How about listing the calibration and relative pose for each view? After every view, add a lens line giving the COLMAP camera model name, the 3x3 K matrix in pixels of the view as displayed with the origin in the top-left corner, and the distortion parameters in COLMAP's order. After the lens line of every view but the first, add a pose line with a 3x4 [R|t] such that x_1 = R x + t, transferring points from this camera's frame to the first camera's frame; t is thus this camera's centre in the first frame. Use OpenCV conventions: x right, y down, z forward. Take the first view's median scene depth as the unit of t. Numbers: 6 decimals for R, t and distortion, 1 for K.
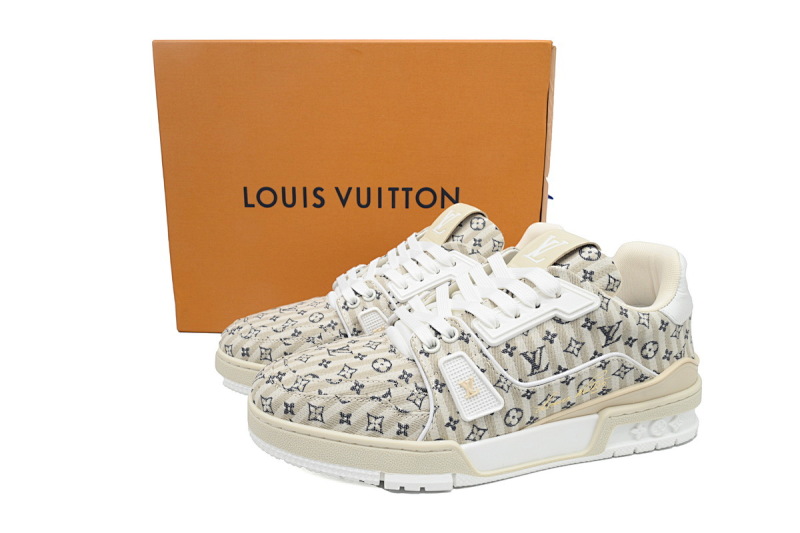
lens RADIAL K [[529.4, 0, 402.7], [0, 529.4, 266.4], [0, 0, 1]] dist [0.016926, -0.005871]
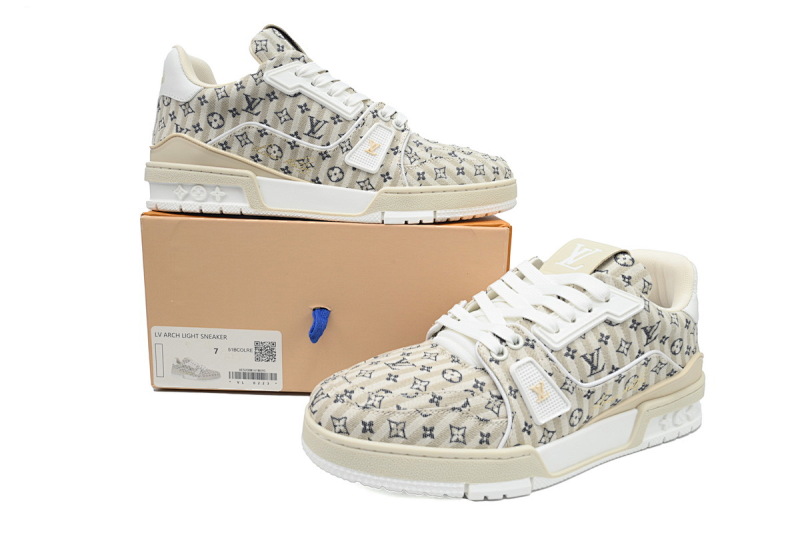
lens RADIAL K [[529.4, 0, 400.4], [0, 529.4, 264.5], [0, 0, 1]] dist [0.016926, -0.005871]
pose [[0.975313, -0.018208, 0.220075, -0.353472], [0.024539, 0.999359, -0.026069, 0.001964], [-0.219459, 0.030826, 0.975135, 0.045958]]
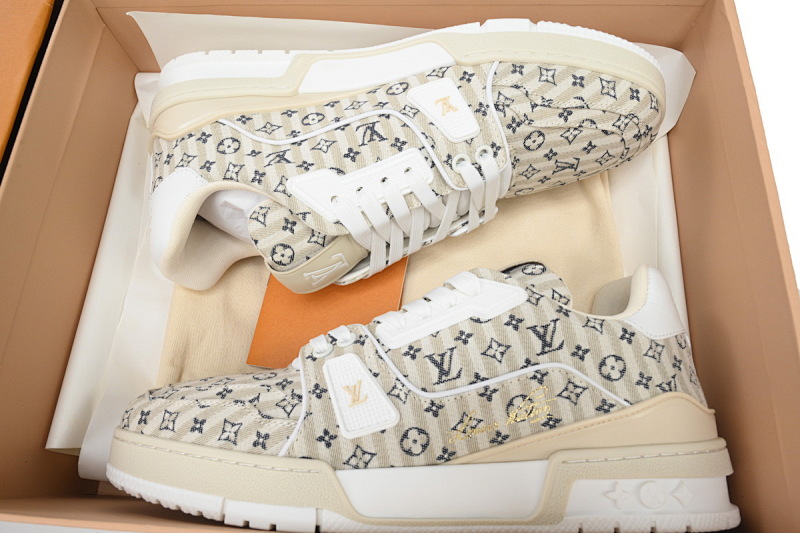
lens RADIAL K [[529.4, 0, 394.9], [0, 529.4, 264.1], [0, 0, 1]] dist [0.016926, -0.005871]
pose [[0.977156, -0.044425, -0.207828, 0.346904], [-0.054617, 0.892568, -0.447592, 0.396366], [0.205386, 0.448718, 0.869752, 0.240576]]
